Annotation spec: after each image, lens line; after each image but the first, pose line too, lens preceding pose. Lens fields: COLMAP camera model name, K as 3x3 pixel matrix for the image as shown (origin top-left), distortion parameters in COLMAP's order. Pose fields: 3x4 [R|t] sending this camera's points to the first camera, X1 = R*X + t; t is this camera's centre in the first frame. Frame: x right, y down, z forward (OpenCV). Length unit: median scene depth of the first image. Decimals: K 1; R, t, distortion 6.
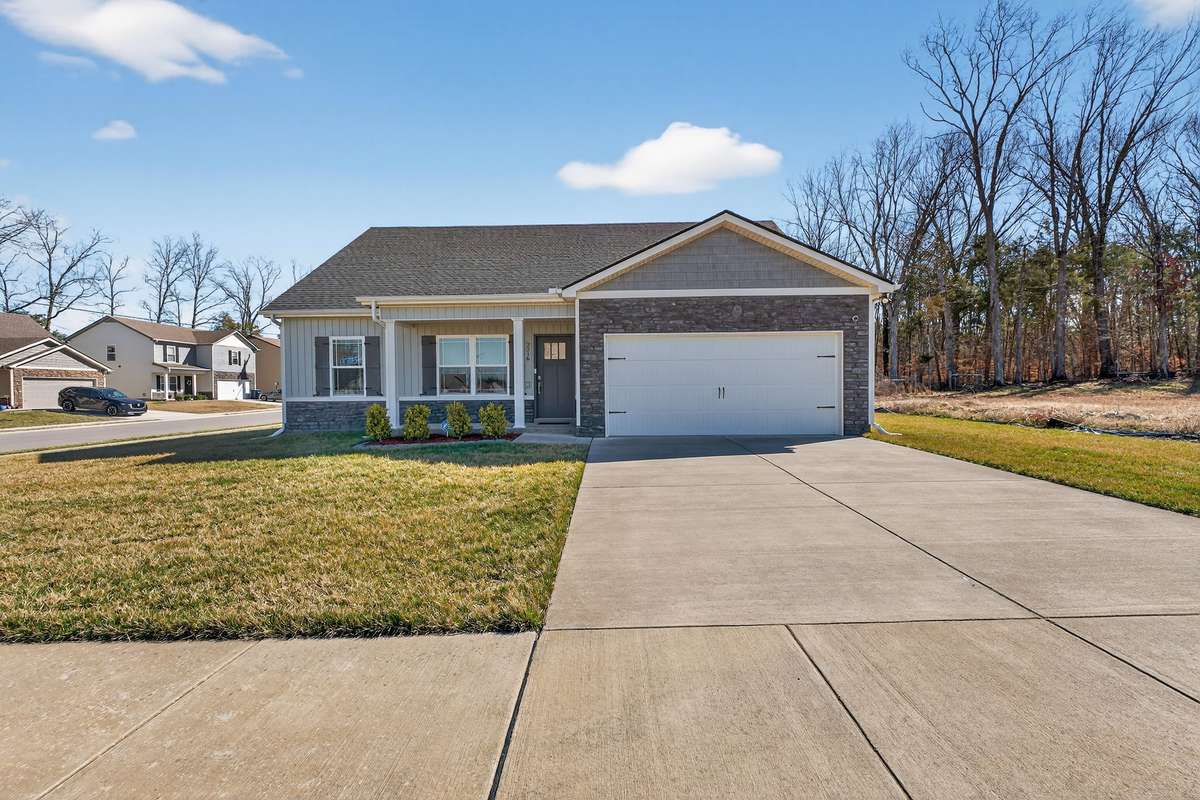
lens RADIAL K [[511.3, 0, 600.7], [0, 511.3, 399.4], [0, 0, 1]] dist [-0.004237, -0.000435]
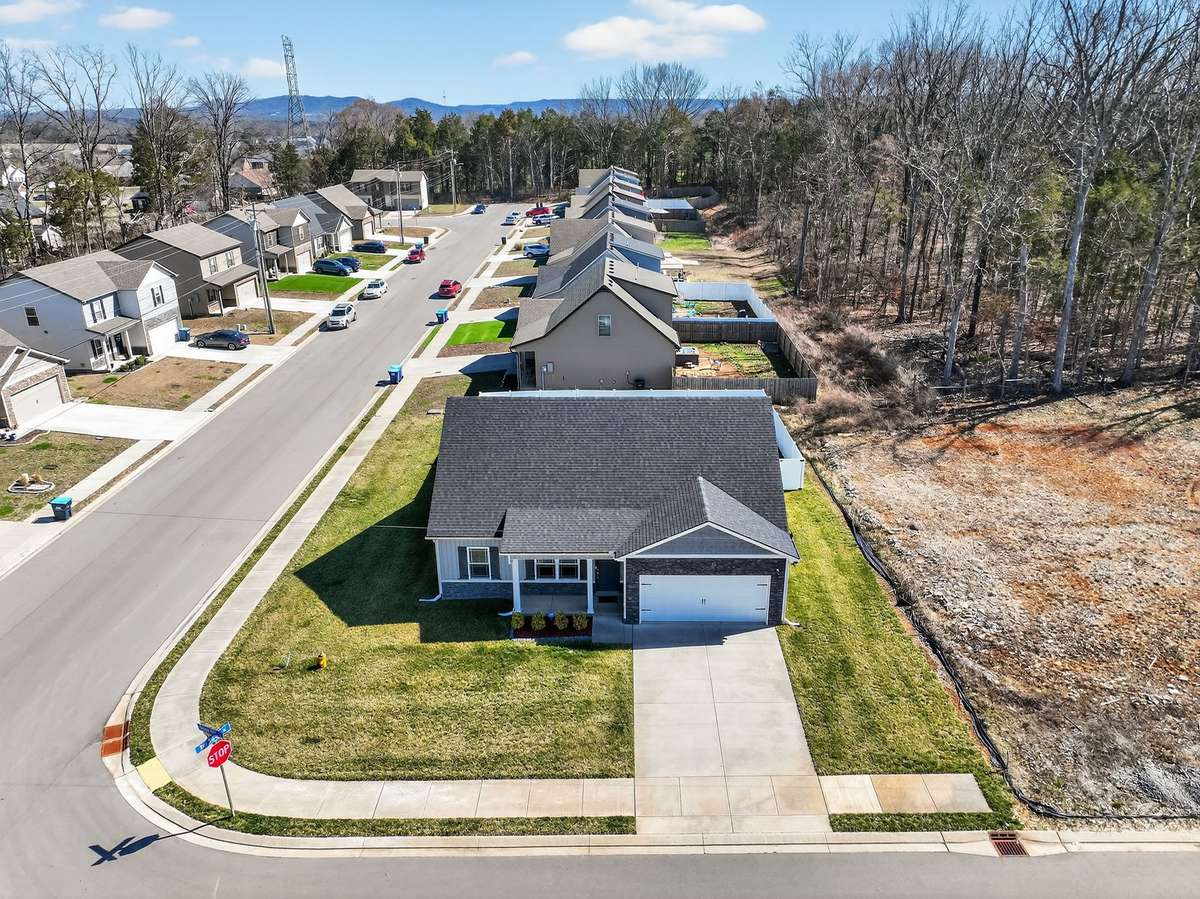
lens RADIAL K [[867.4, 0, 602.5], [0, 867.4, 450.0], [0, 0, 1]] dist [0.001671, 0.002999]
pose [[0.999983, -0.002047, -0.005385, -0.105986], [0.003781, 0.938488, 0.345292, -1.588708], [0.004347, -0.345307, 0.938480, -1.709842]]
